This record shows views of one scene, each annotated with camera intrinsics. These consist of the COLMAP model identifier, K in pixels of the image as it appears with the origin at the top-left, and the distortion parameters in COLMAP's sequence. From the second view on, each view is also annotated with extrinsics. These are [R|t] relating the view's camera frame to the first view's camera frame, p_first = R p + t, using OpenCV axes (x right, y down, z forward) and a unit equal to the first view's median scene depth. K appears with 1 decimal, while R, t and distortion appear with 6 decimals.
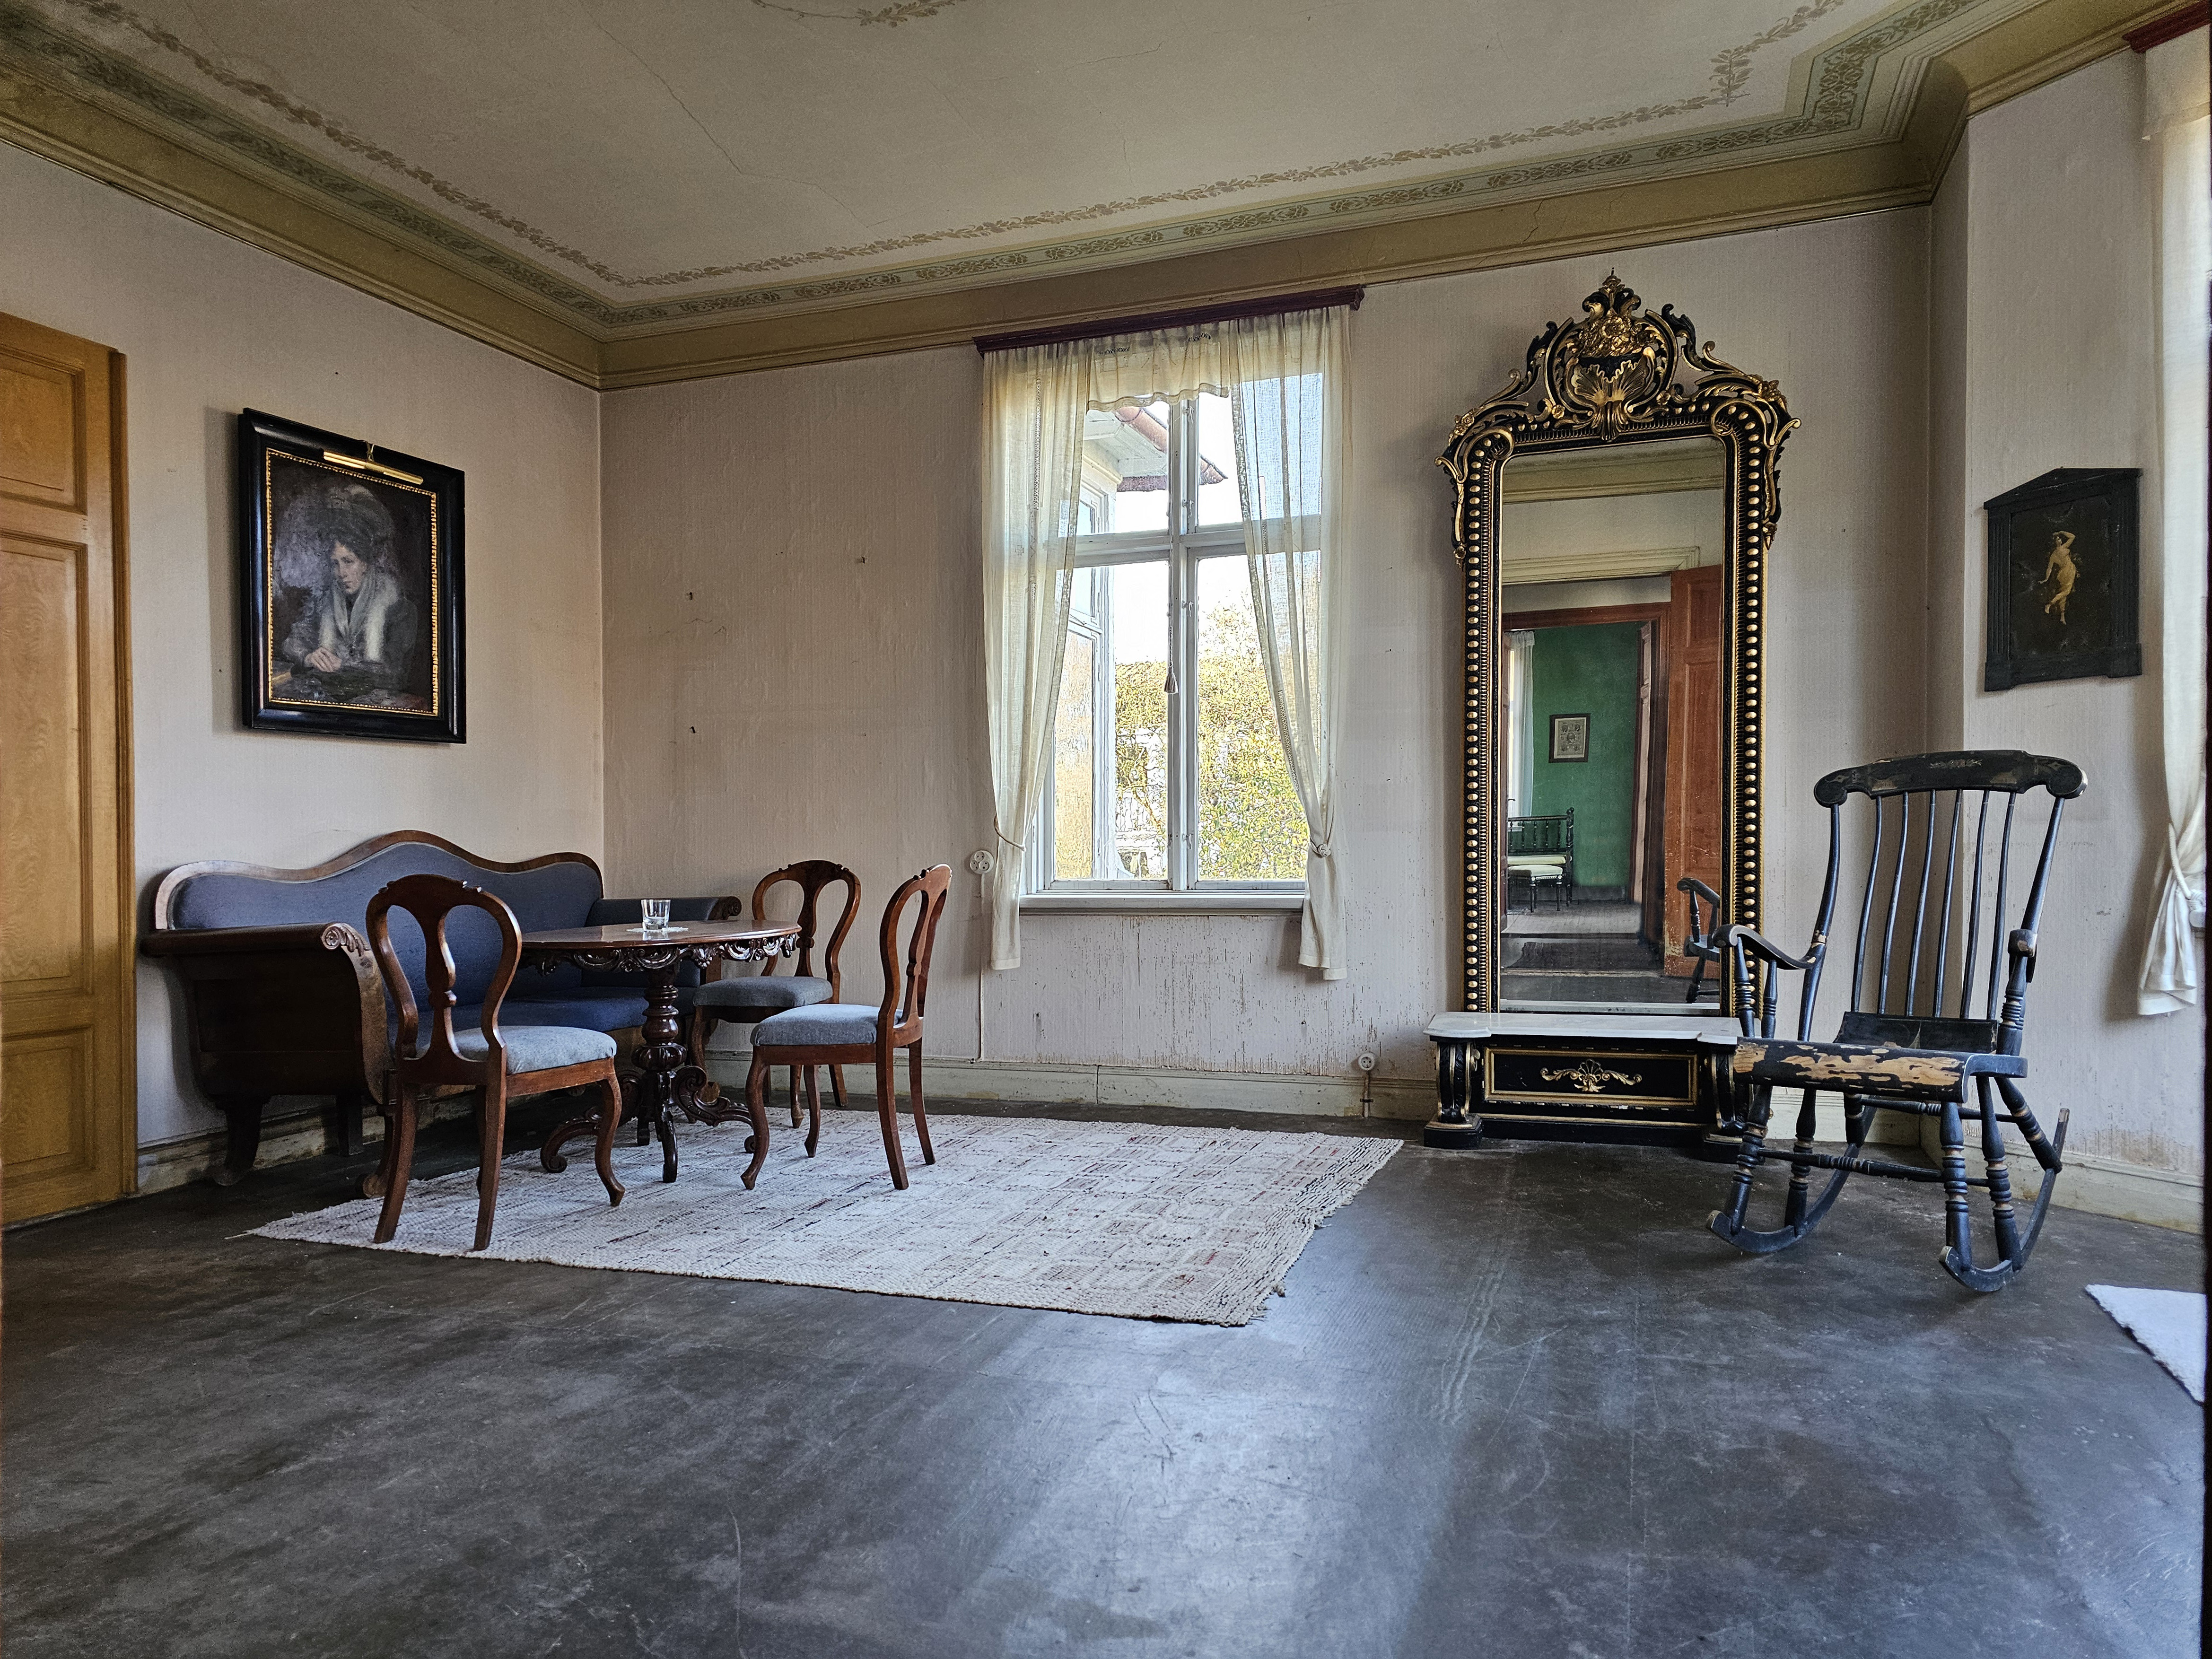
lens RADIAL K [[1529.2, 0, 1064.7], [0, 1529.2, 901.2], [0, 0, 1]] dist [0.047001, -0.028607]
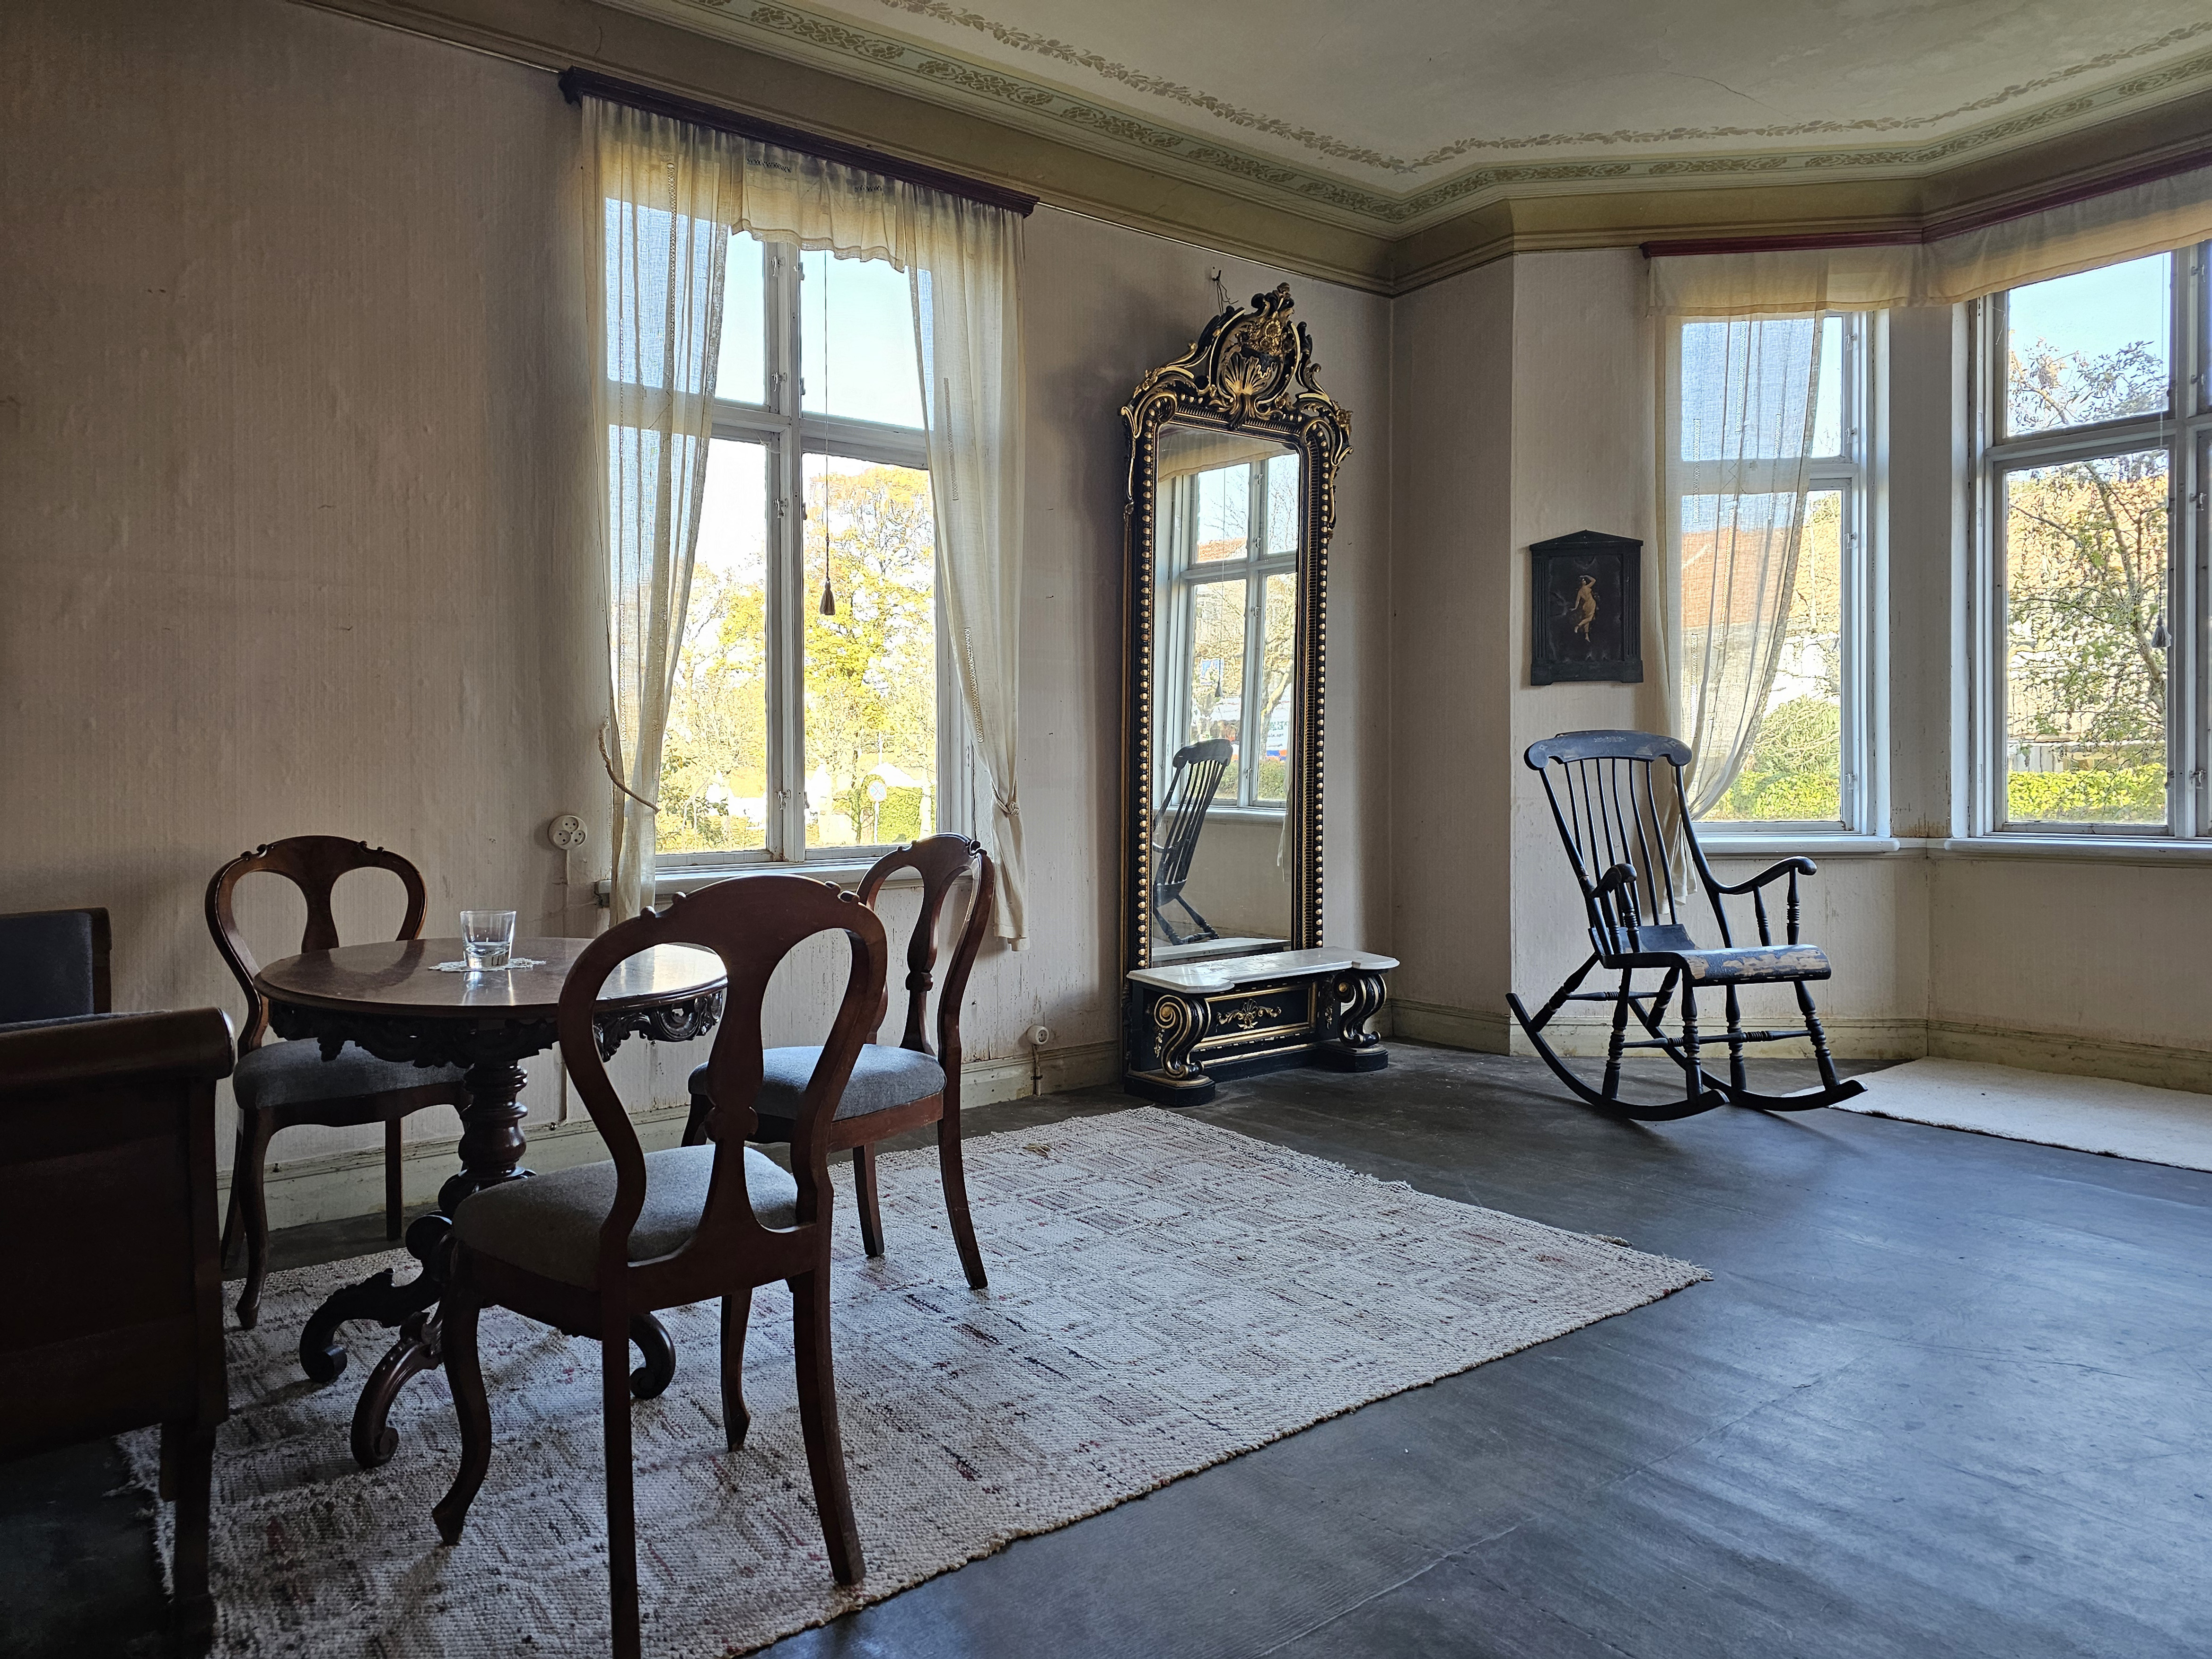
lens RADIAL K [[1529.2, 0, 1161.0], [0, 1529.2, 836.1], [0, 0, 1]] dist [0.047001, -0.028607]
pose [[0.520552, -0.027851, 0.853376, -0.618545], [0.035646, 0.999305, 0.010870, -0.026138], [-0.853086, 0.024761, 0.521183, 0.503332]]
